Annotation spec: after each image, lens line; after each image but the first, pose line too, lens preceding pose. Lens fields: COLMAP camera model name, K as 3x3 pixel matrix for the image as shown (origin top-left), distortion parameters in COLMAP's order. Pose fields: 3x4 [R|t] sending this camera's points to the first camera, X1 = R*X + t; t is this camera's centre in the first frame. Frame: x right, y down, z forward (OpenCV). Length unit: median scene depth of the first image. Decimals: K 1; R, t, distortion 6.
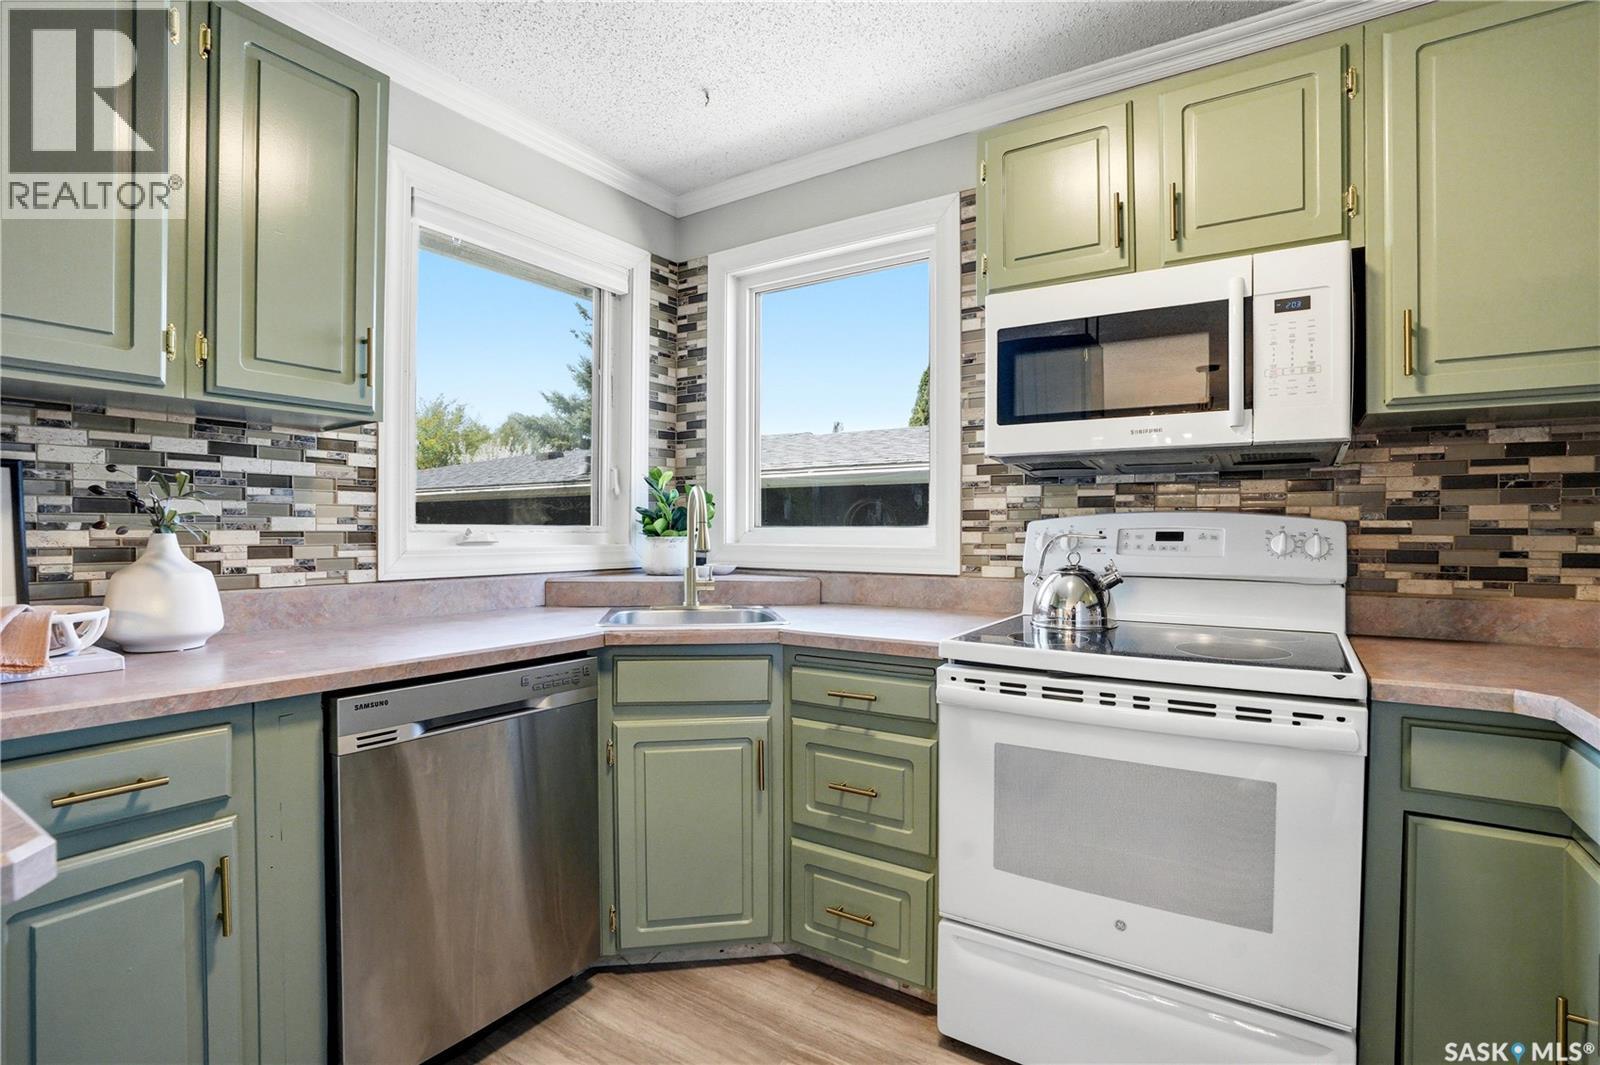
lens RADIAL K [[760.2, 0, 801.0], [0, 760.2, 547.1], [0, 0, 1]] dist [-0.075311, 0.030920]
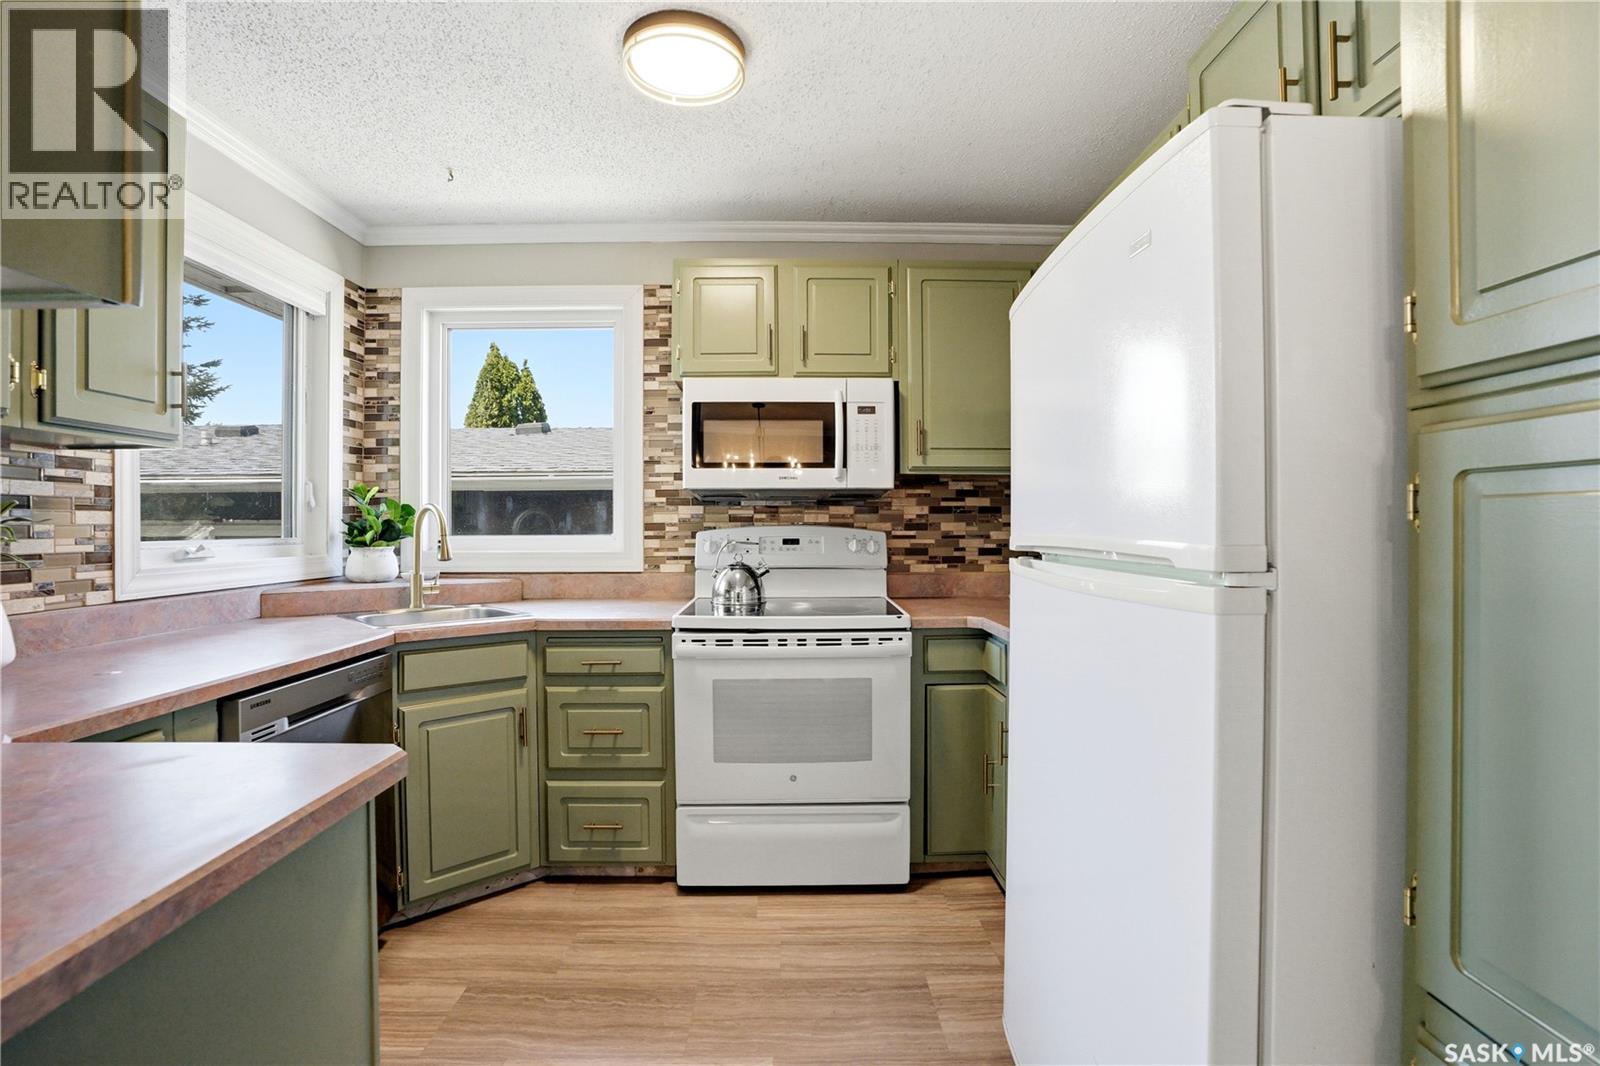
lens RADIAL K [[760.2, 0, 801.0], [0, 760.2, 547.6], [0, 0, 1]] dist [-0.075311, 0.030920]
pose [[0.823348, -0.023136, 0.567065, -0.389315], [0.017794, 0.999730, 0.014953, -0.025363], [-0.567257, -0.002221, 0.823538, -0.315905]]
